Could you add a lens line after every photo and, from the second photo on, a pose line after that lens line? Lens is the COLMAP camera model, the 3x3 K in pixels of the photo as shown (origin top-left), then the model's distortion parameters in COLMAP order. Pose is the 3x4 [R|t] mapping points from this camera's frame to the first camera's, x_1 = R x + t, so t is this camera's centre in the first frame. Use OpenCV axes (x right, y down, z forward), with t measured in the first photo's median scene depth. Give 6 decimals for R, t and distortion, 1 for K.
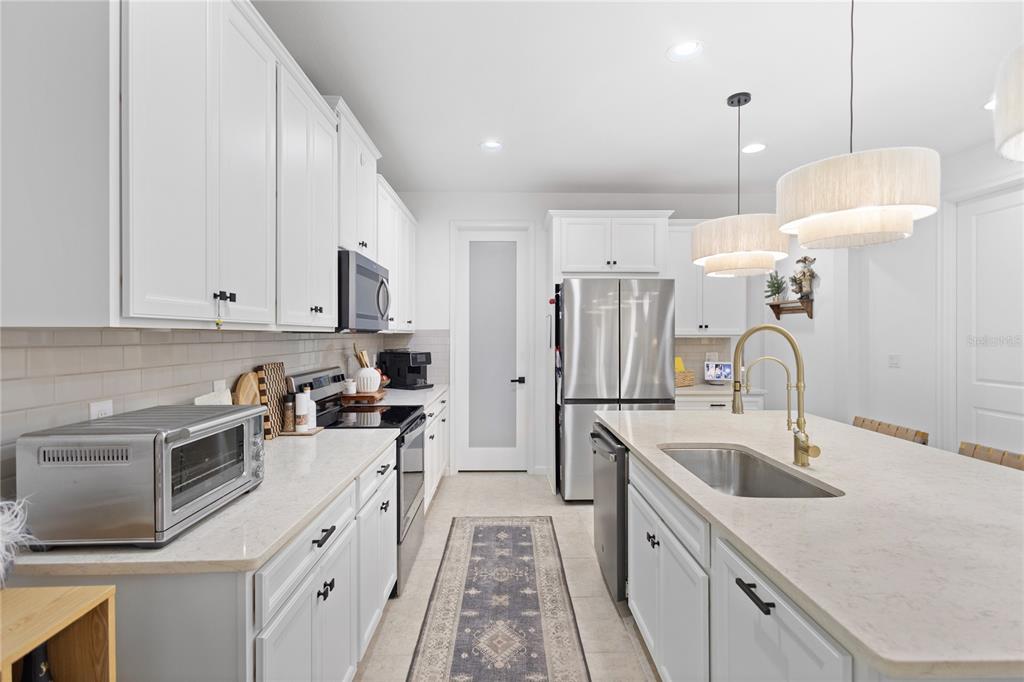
lens RADIAL K [[477.3, 0, 509.1], [0, 477.3, 337.4], [0, 0, 1]] dist [0.017223, -0.004317]
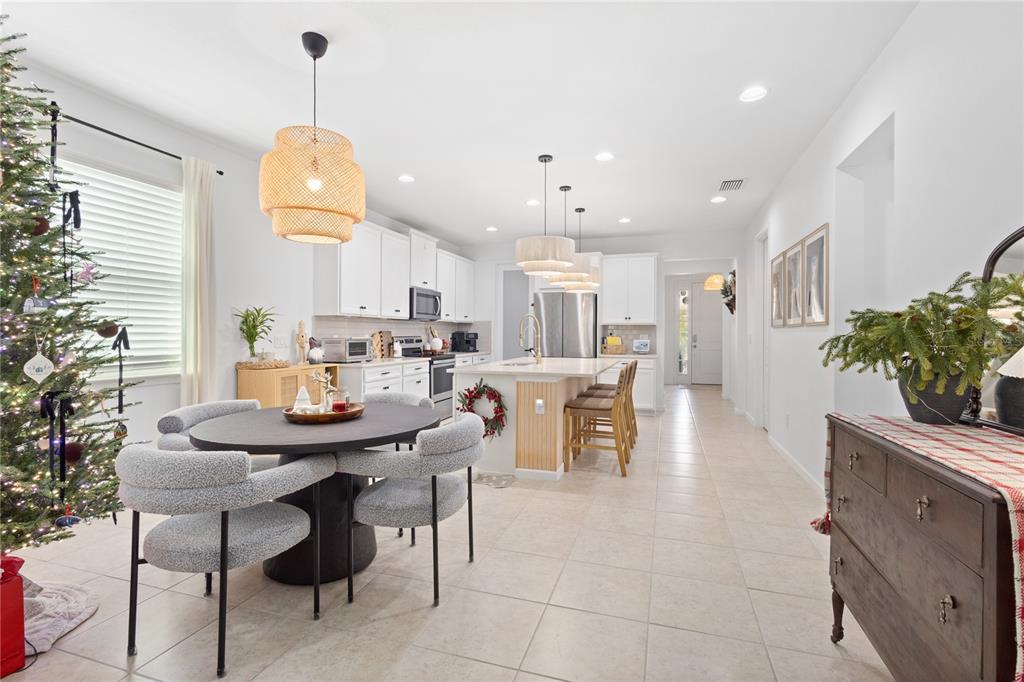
lens RADIAL K [[477.3, 0, 511.1], [0, 477.3, 334.2], [0, 0, 1]] dist [0.017223, -0.004317]
pose [[0.943383, 0.006436, -0.331643, 0.805668], [-0.007488, 0.999970, -0.001893, 0.054634], [0.331621, 0.004269, 0.943403, -0.989400]]
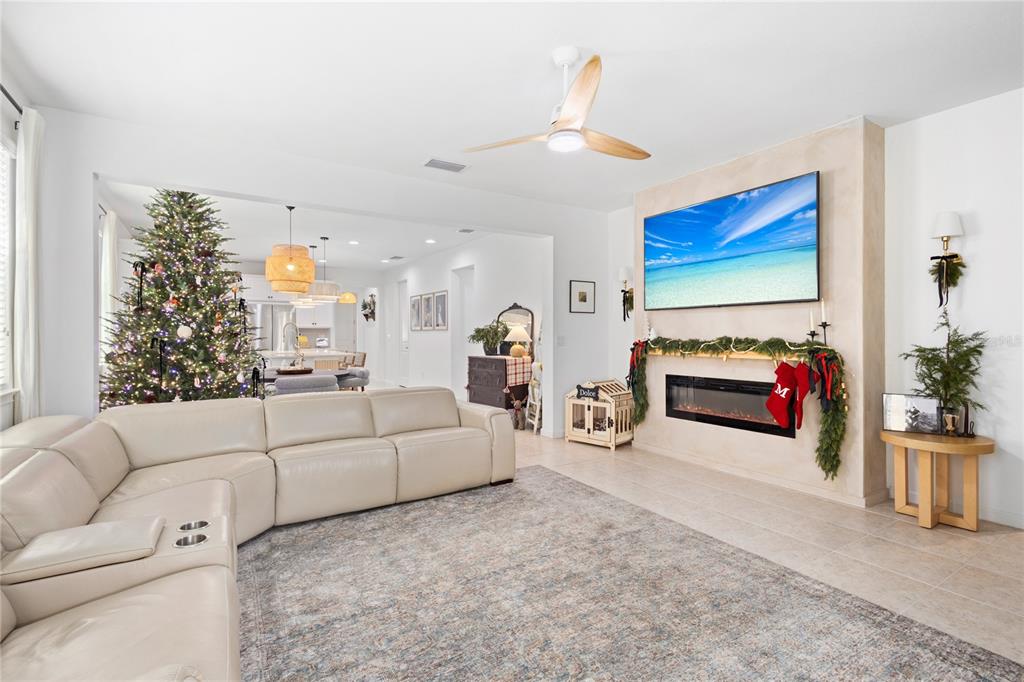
lens RADIAL K [[477.3, 0, 526.1], [0, 477.3, 334.4], [0, 0, 1]] dist [0.017223, -0.004317]
pose [[0.840569, 0.001286, 0.541702, -0.017383], [0.000471, 0.999995, -0.003105, 0.057699], [-0.541704, 0.002865, 0.840565, -2.326161]]
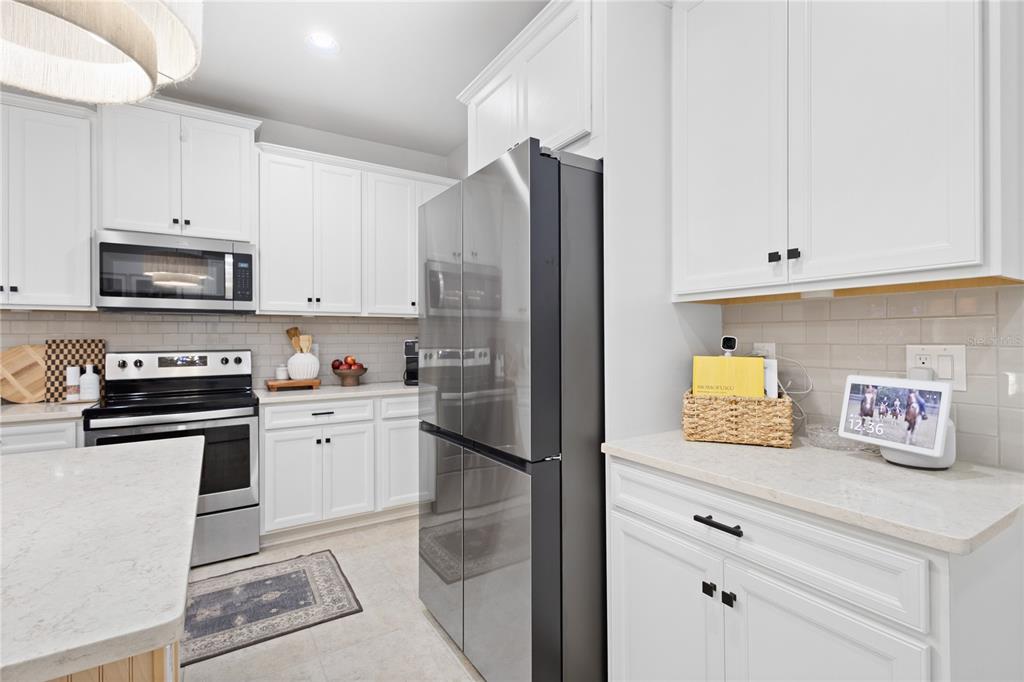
lens RADIAL K [[477.3, 0, 516.6], [0, 477.3, 338.6], [0, 0, 1]] dist [0.017223, -0.004317]
pose [[0.513953, -0.002737, -0.857814, 0.816093], [0.001254, 0.999996, -0.002439, 0.042044], [0.857818, 0.000178, 0.513954, 0.996598]]
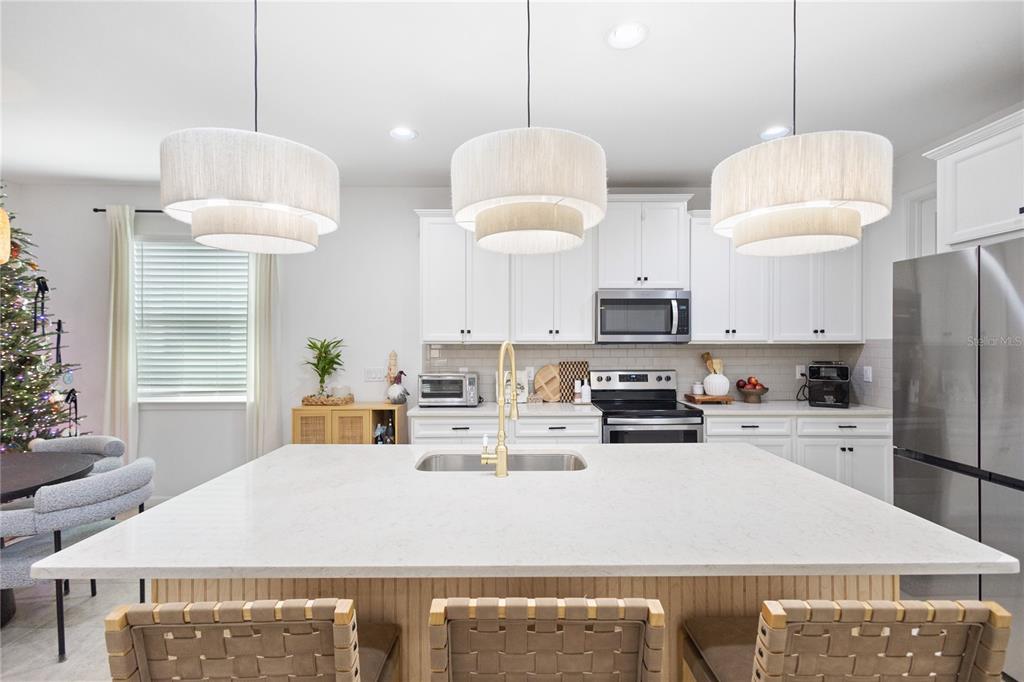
lens RADIAL K [[477.3, 0, 508.7], [0, 477.3, 338.0], [0, 0, 1]] dist [0.017223, -0.004317]
pose [[-0.014184, -0.008624, -0.999862, 0.968564], [-0.003001, 0.999959, -0.008582, -0.013710], [0.999895, 0.002879, -0.014209, 0.591268]]
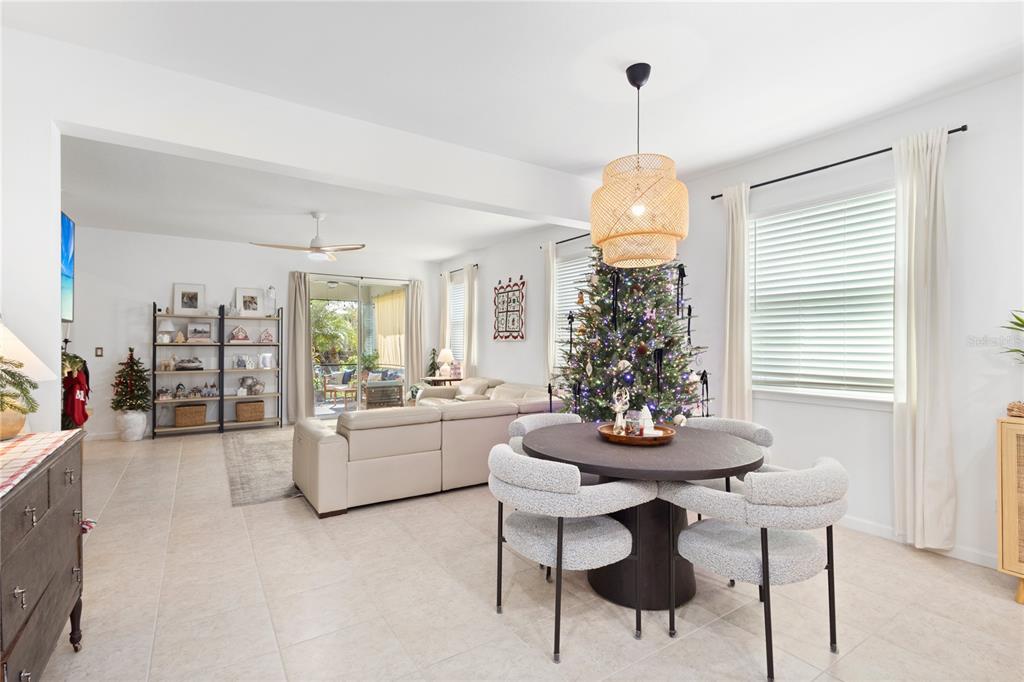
lens RADIAL K [[477.3, 0, 508.5], [0, 477.3, 332.9], [0, 0, 1]] dist [0.017223, -0.004317]
pose [[-0.843877, -0.011032, -0.536423, 0.866102], [-0.002807, 0.999866, -0.016147, 0.029777], [0.536529, -0.012120, -0.843795, 0.263269]]
